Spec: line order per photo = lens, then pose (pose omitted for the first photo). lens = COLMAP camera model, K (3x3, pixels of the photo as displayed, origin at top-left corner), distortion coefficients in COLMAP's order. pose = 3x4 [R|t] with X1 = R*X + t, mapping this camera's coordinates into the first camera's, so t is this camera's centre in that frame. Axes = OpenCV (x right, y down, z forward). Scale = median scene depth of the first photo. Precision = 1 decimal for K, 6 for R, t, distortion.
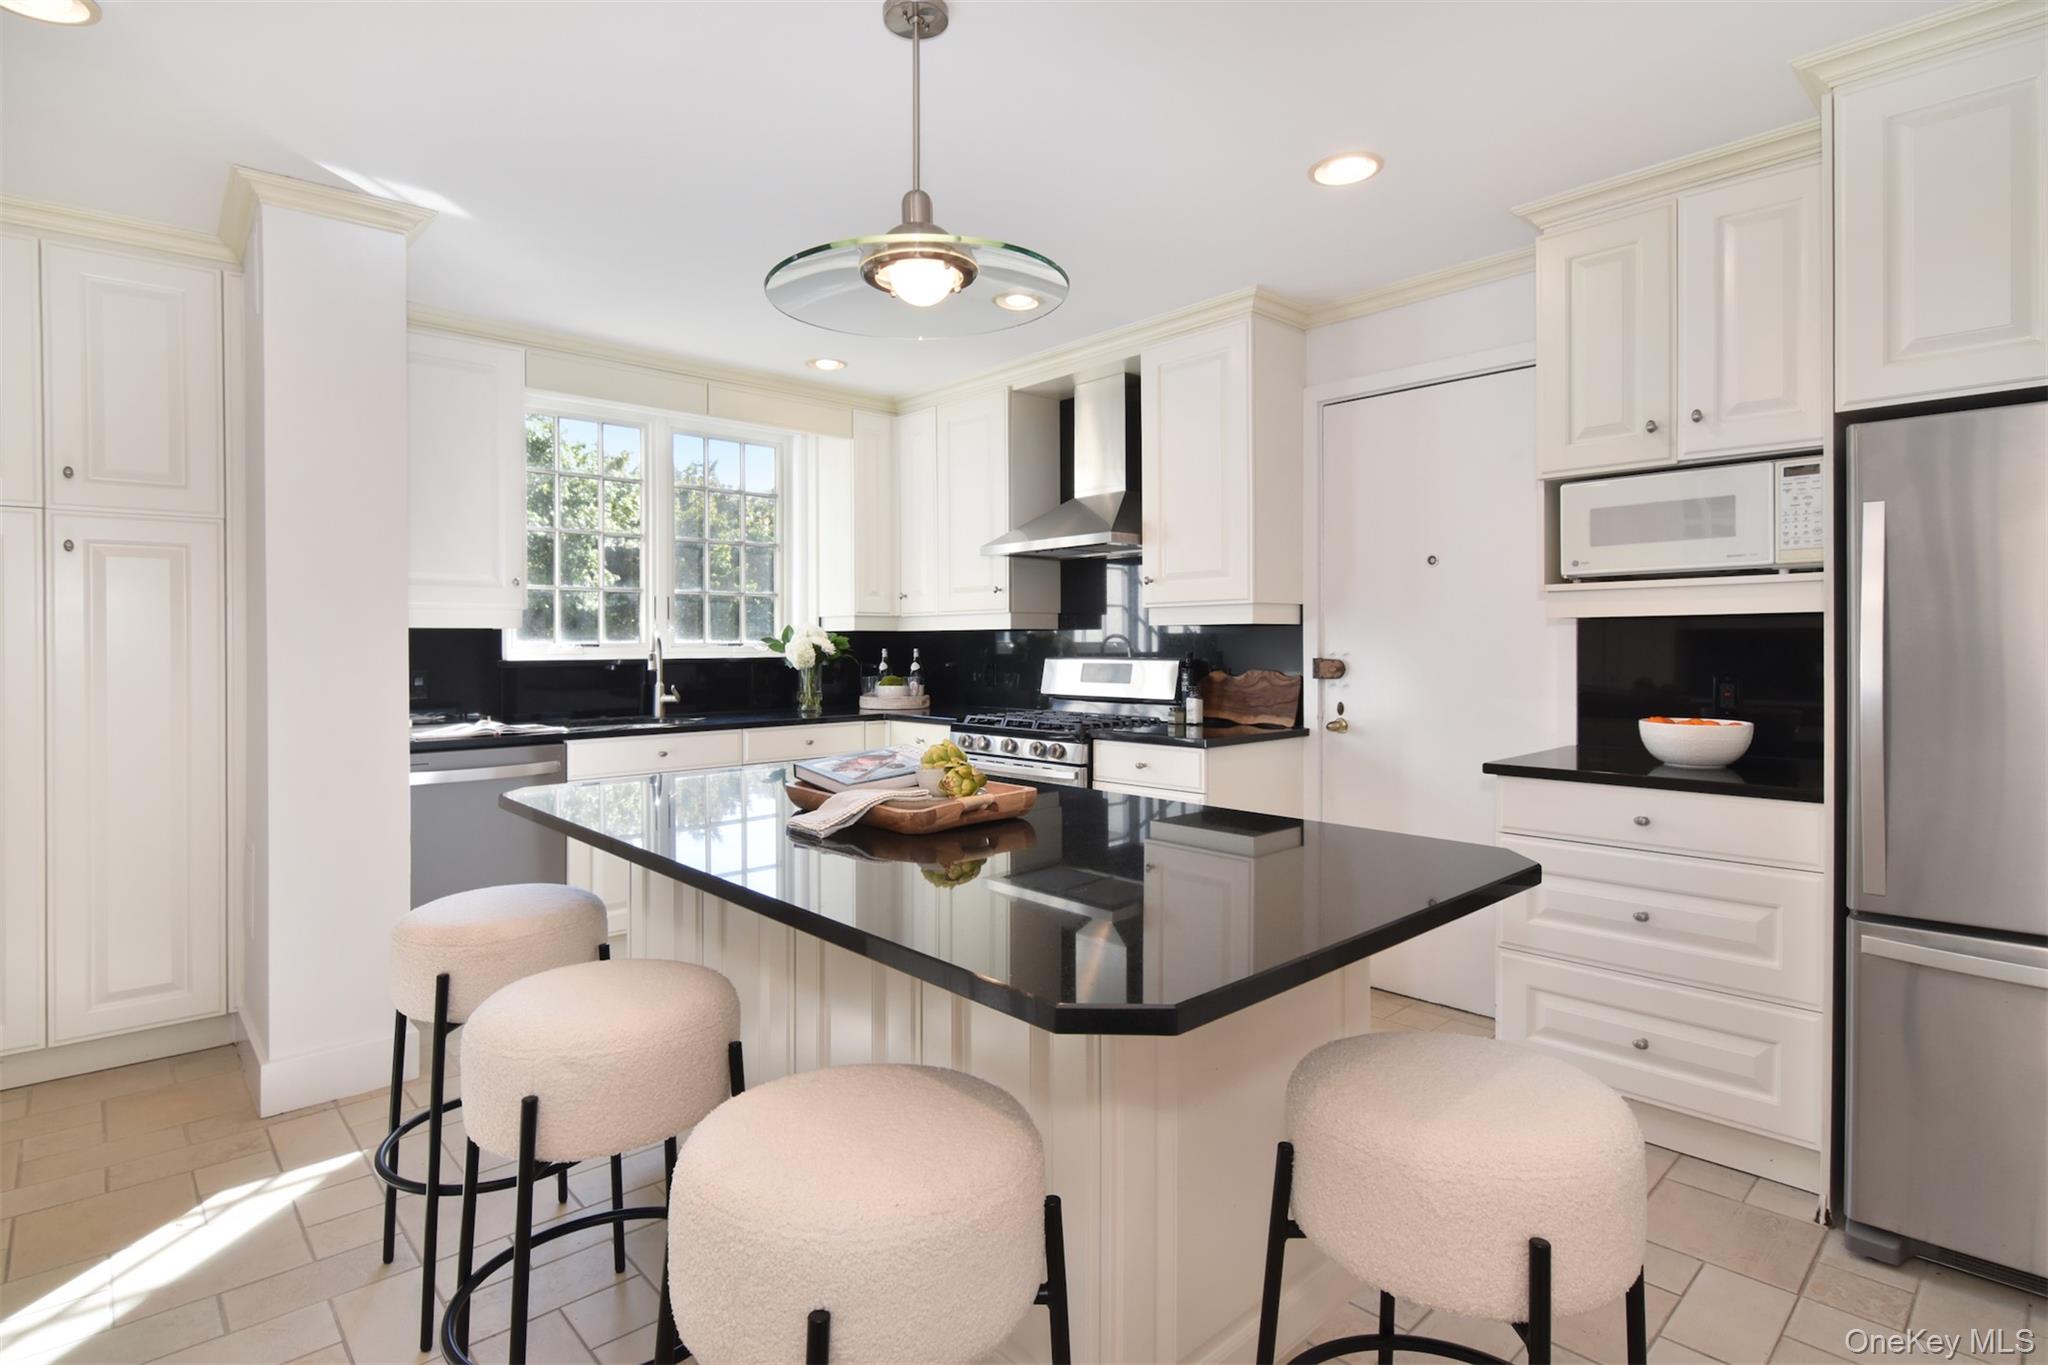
lens RADIAL K [[999.6, 0, 1005.5], [0, 999.6, 677.2], [0, 0, 1]] dist [-0.032822, -0.001154]
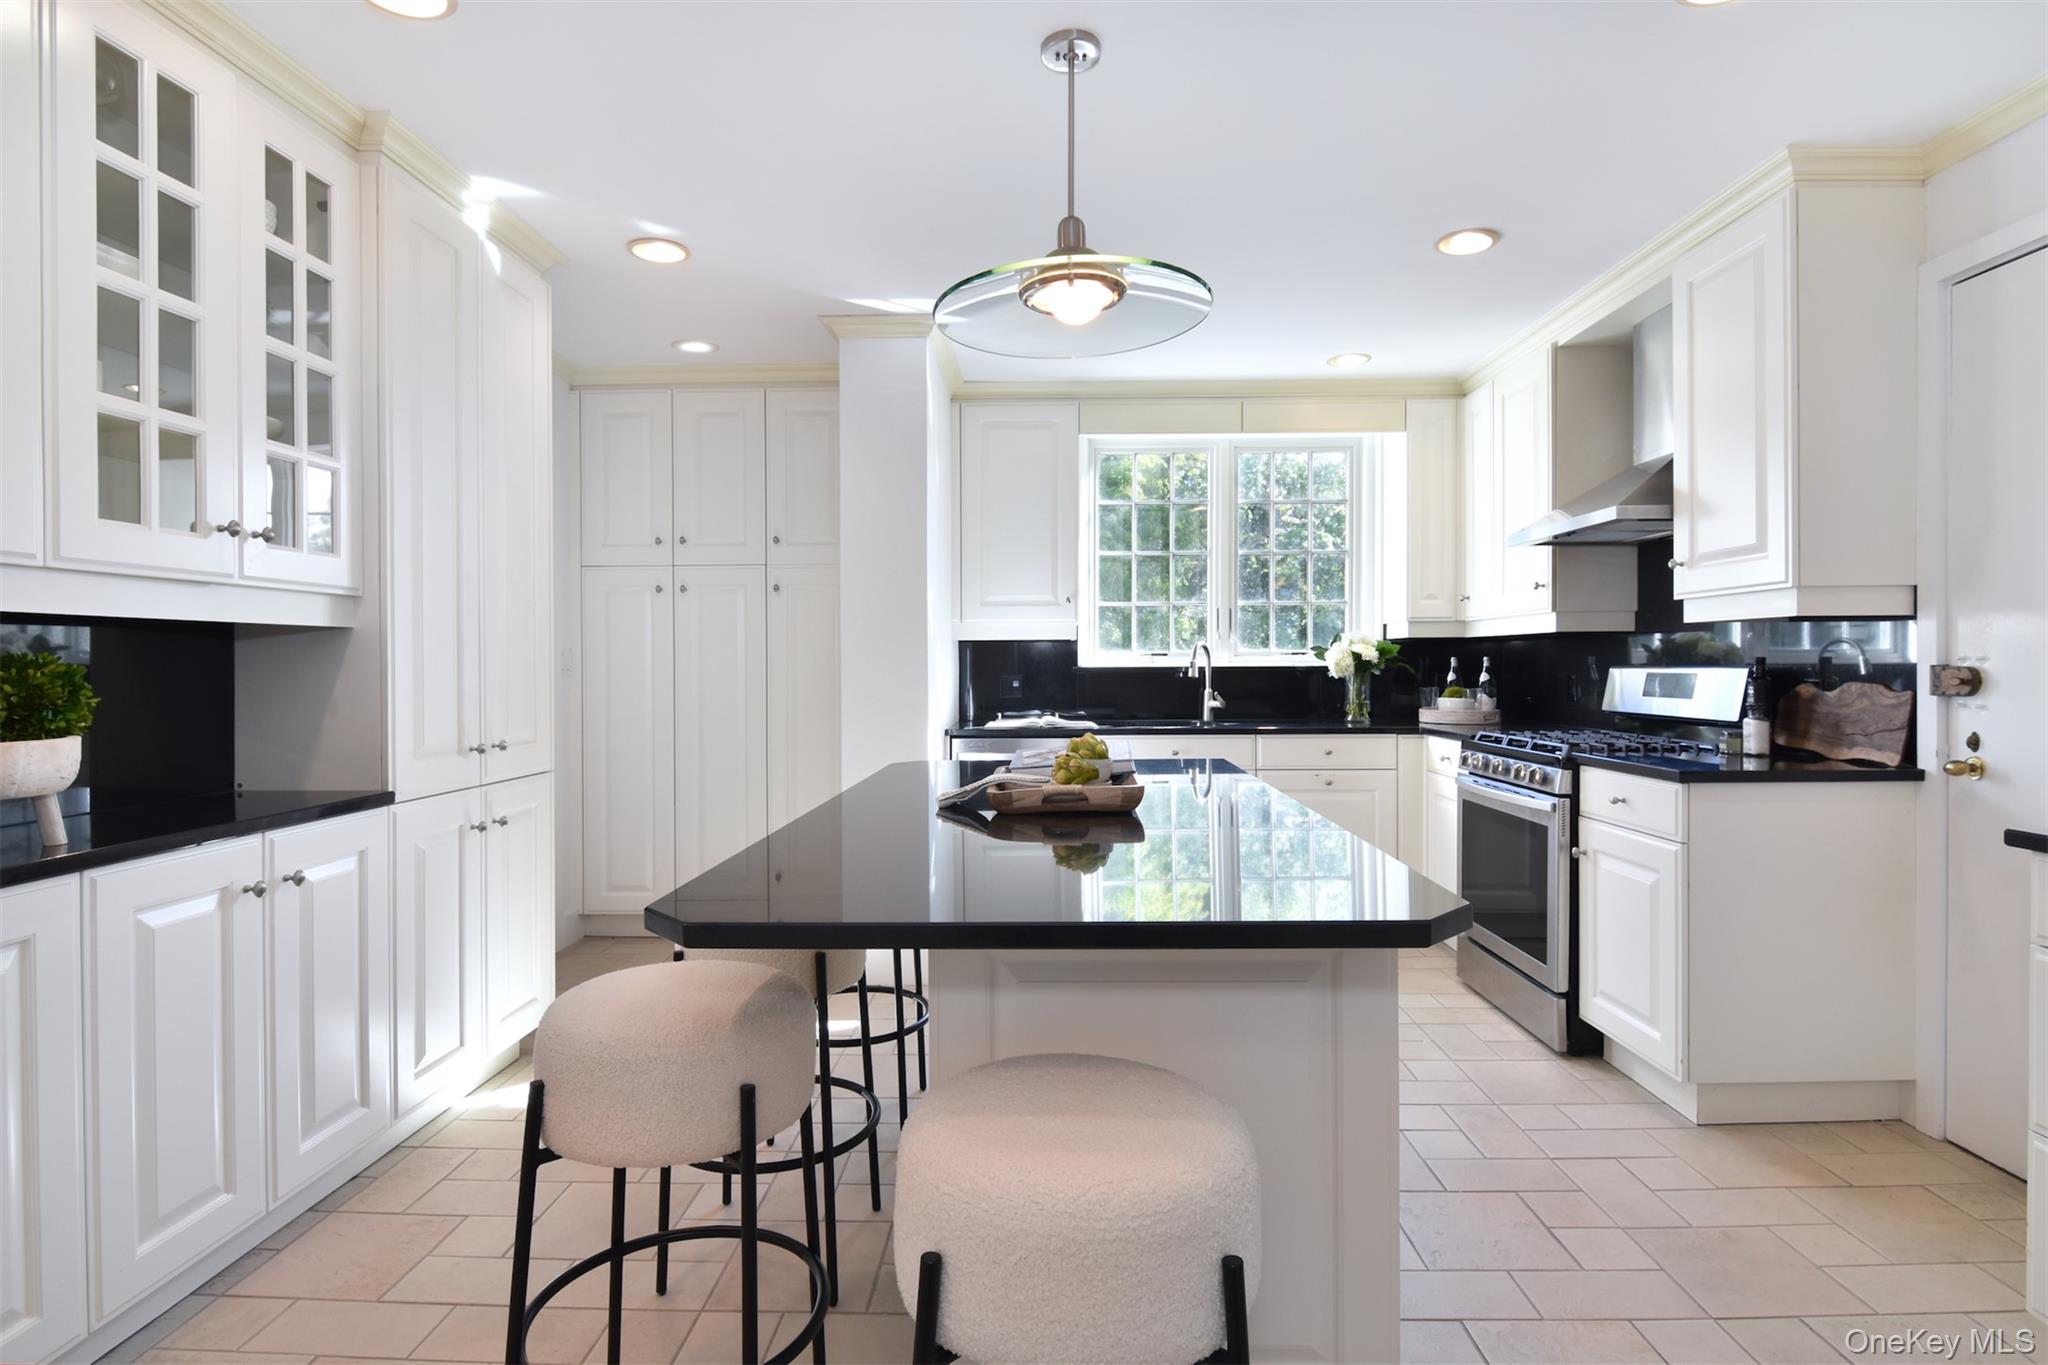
lens RADIAL K [[1005.2, 0, 1024.0], [0, 1005.2, 682.5], [0, 0, 1]] dist [-0.000328, -0.024900]
pose [[0.721935, 0.012996, -0.691839, 0.302136], [-0.020685, 0.999782, -0.002804, 0.006777], [0.691652, 0.016335, 0.722046, 0.096114]]
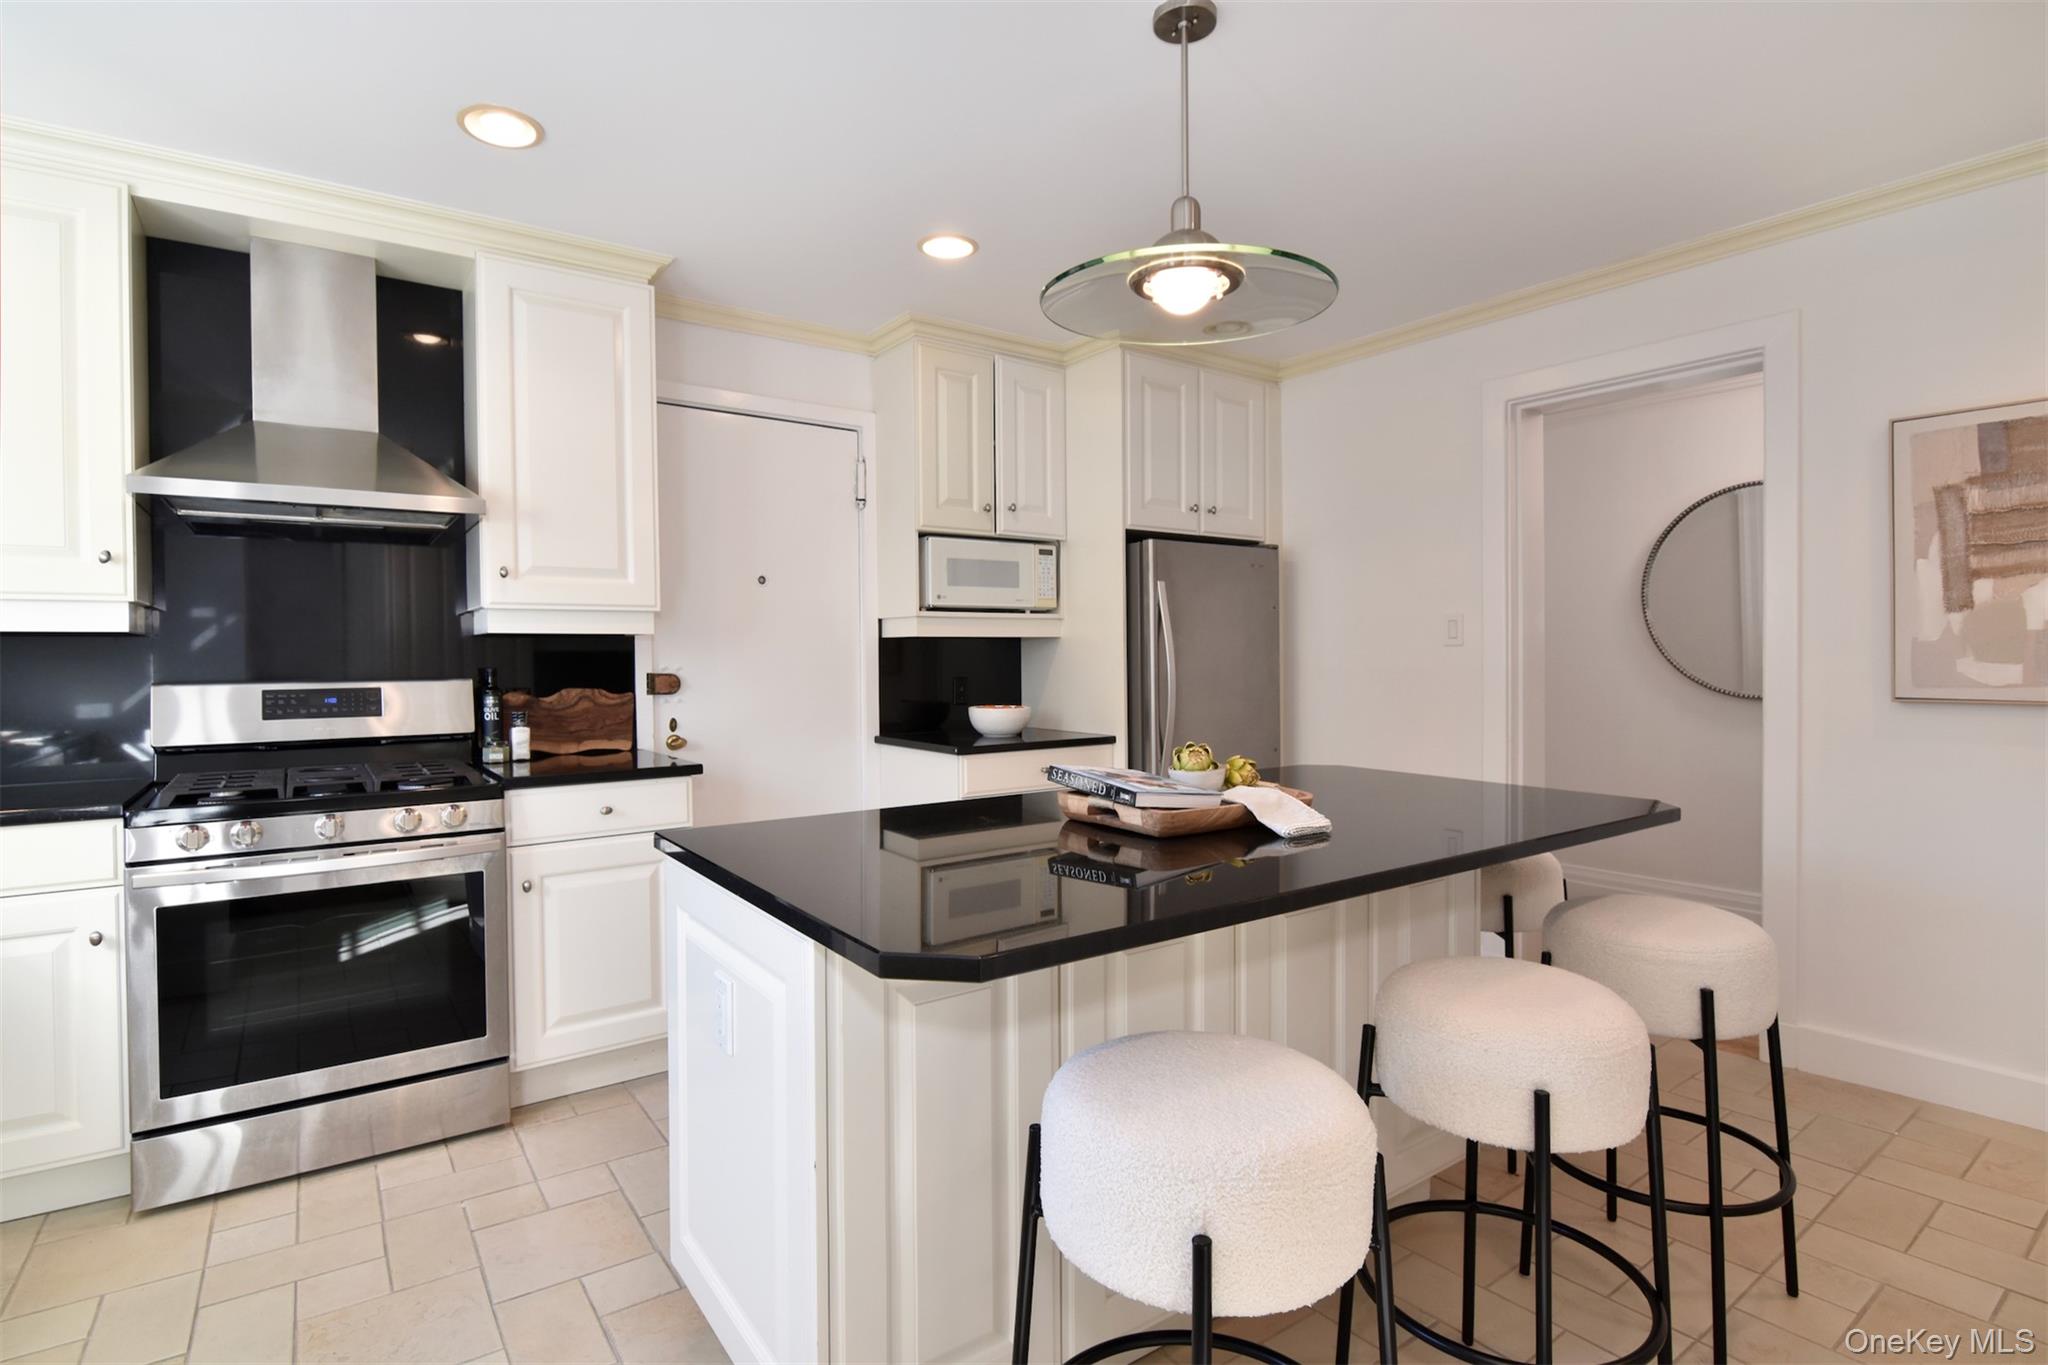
lens RADIAL K [[999.6, 0, 1005.5], [0, 999.6, 677.2], [0, 0, 1]] dist [-0.032822, -0.001154]
pose [[0.127325, -0.020216, 0.991655, -0.523953], [0.034264, 0.999285, 0.015972, -0.017143], [-0.991269, 0.031944, 0.127926, 0.509706]]
